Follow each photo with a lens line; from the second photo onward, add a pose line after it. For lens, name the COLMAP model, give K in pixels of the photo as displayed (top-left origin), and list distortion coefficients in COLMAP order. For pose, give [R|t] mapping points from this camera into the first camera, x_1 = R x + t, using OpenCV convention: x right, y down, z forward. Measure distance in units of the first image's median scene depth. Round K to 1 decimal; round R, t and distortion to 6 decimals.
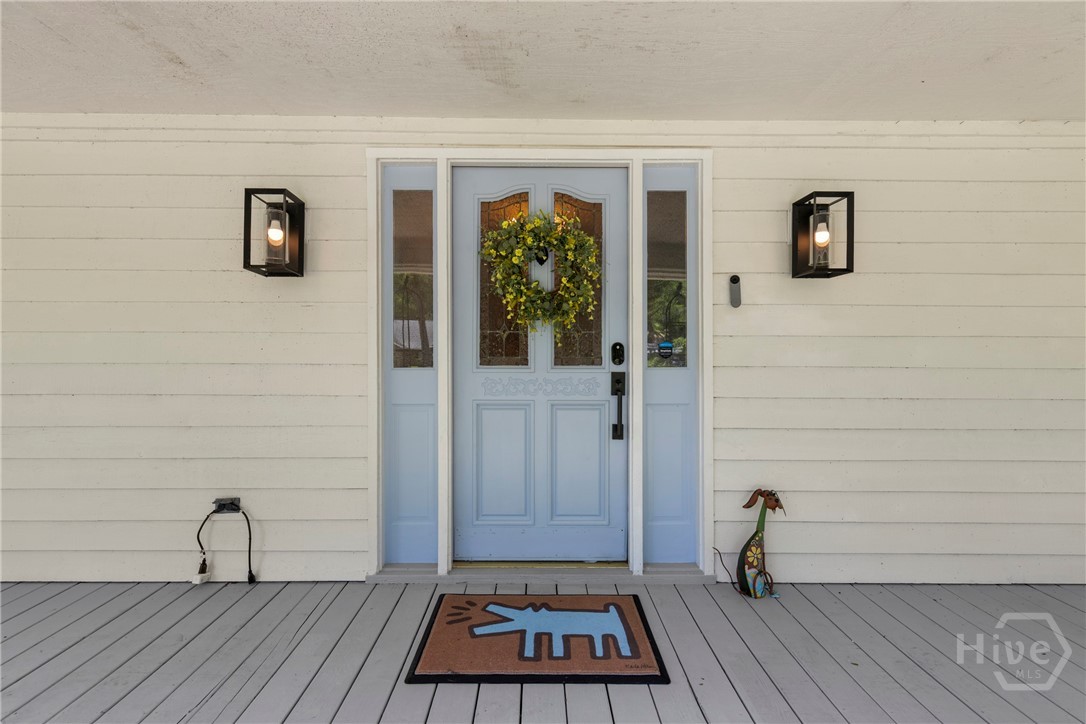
lens RADIAL K [[482.8, 0, 543.1], [0, 482.8, 357.0], [0, 0, 1]] dist [0.001252, 0.000049]
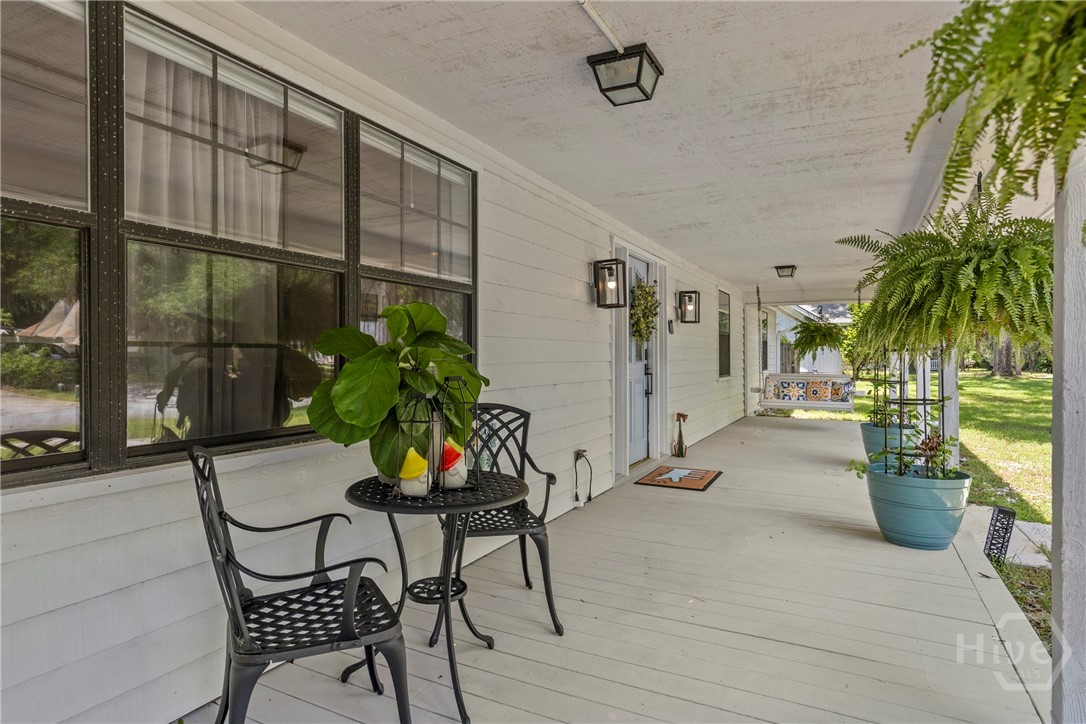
lens RADIAL K [[613.2, 0, 542.3], [0, 613.2, 359.3], [0, 0, 1]] dist [-0.000064, -0.000001]
pose [[0.460190, -0.006421, 0.887797, -2.527796], [0.003722, 0.999979, 0.005303, -0.005147], [-0.887813, 0.000864, 0.460204, 0.220830]]
